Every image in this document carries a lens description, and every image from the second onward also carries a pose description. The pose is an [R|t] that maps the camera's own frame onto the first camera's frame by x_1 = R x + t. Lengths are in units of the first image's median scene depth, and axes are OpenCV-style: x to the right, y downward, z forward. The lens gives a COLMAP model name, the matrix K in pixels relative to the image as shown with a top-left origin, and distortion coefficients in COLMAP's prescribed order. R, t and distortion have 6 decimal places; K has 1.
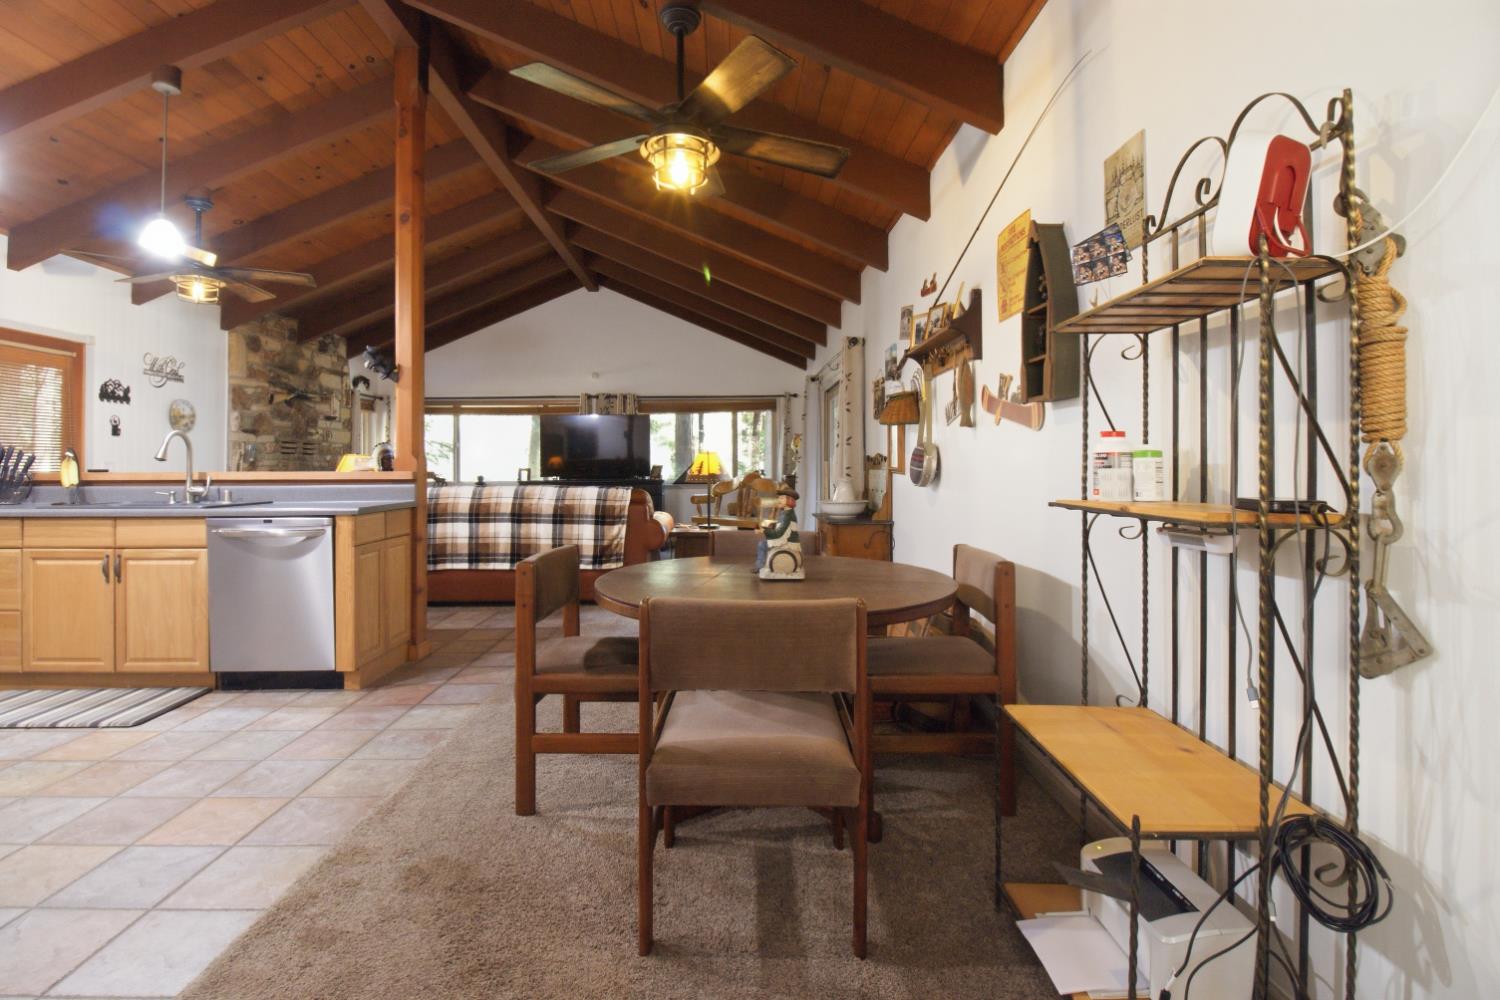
lens RADIAL K [[708.0, 0, 750.2], [0, 708.0, 464.2], [0, 0, 1]] dist [0.001841, -0.013169]
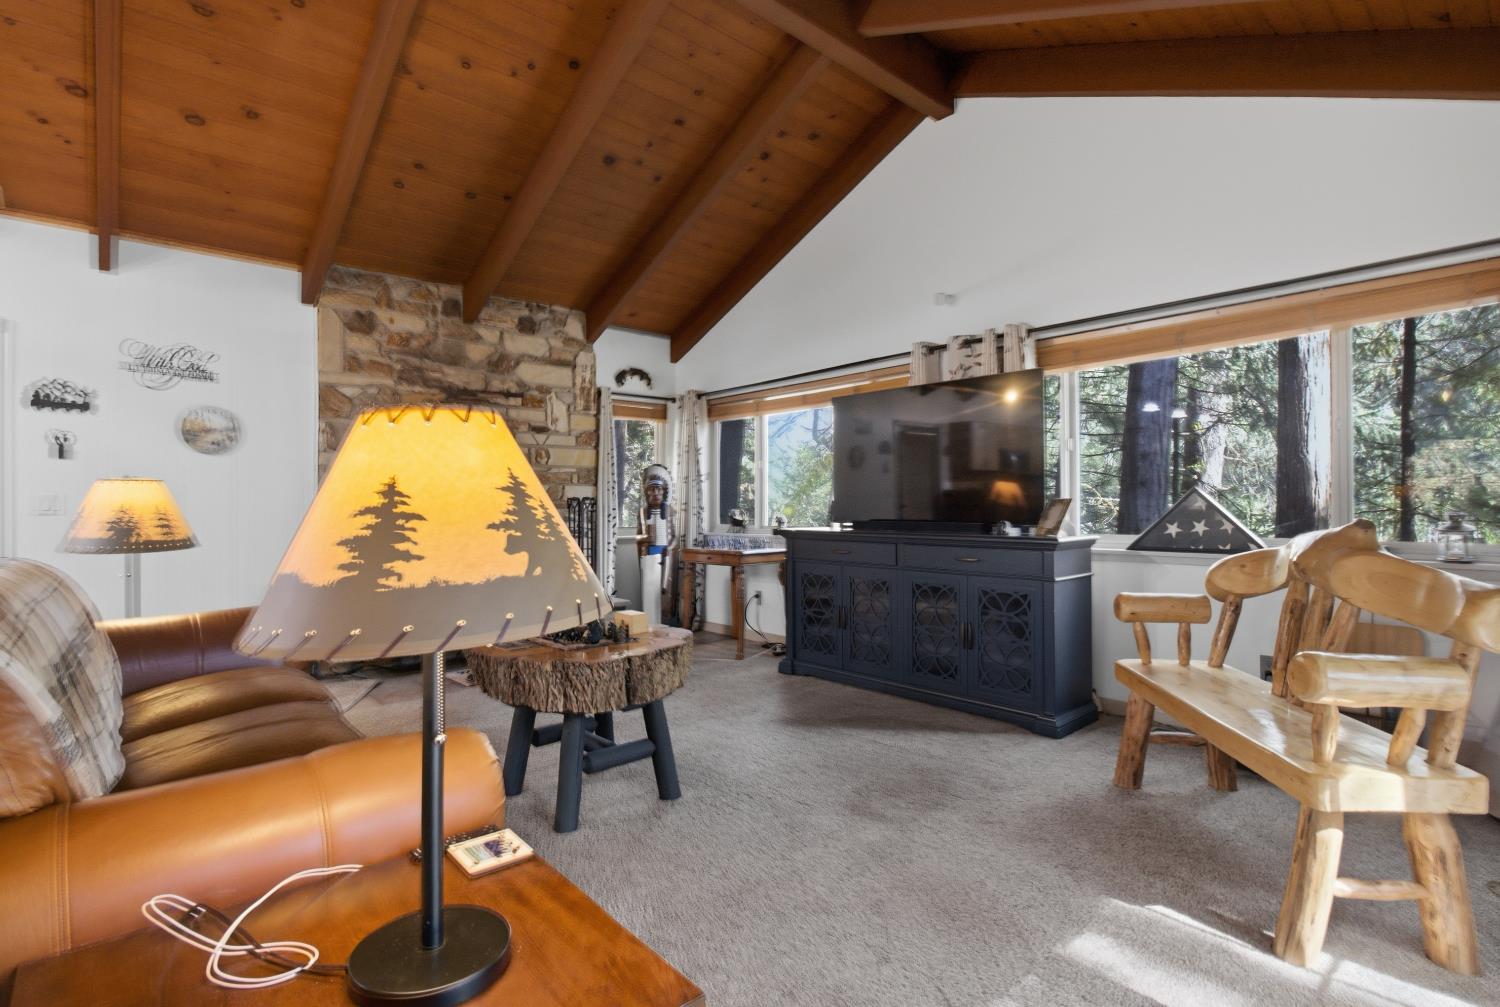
lens RADIAL K [[737.2, 0, 747.8], [0, 737.2, 497.3], [0, 0, 1]] dist [0.000209, 0.000038]
pose [[0.640124, -0.001091, -0.768271, 0.097108], [0.001720, 0.999999, 0.000013, -0.000579], [0.768269, -0.001330, 0.640125, 0.957502]]
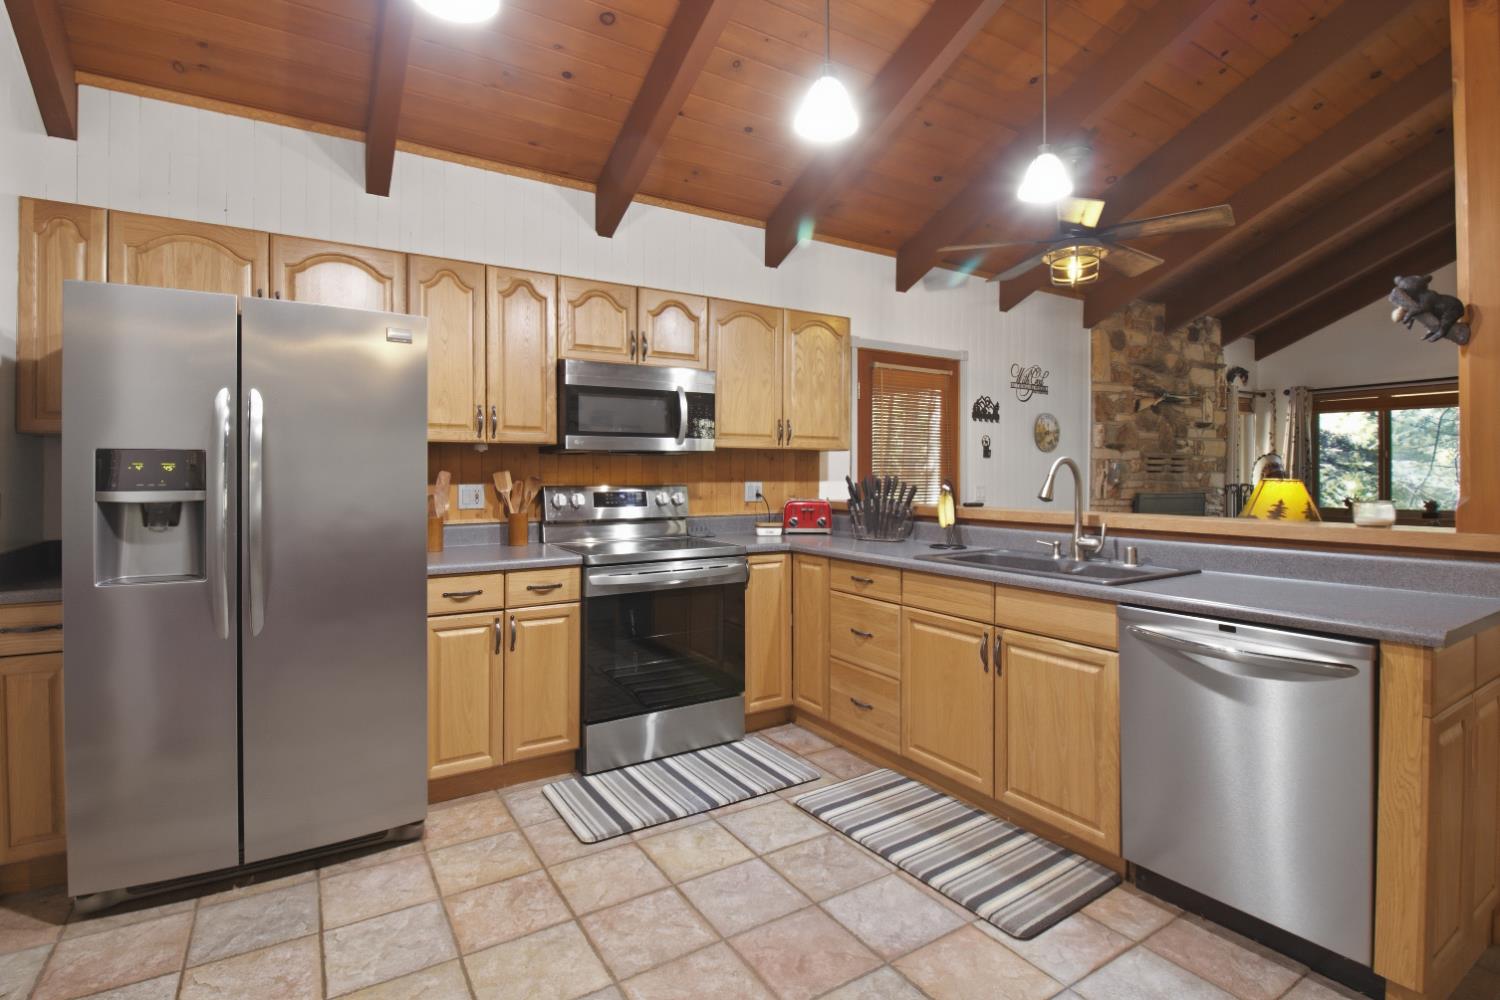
lens RADIAL K [[718.0, 0, 756.7], [0, 718.0, 473.1], [0, 0, 1]] dist [0.001058, -0.014356]
pose [[0.511667, 0.001105, -0.859183, -0.228496], [0.003089, 0.999990, 0.003125, -0.022092], [0.859178, -0.004253, 0.511659, 0.239087]]
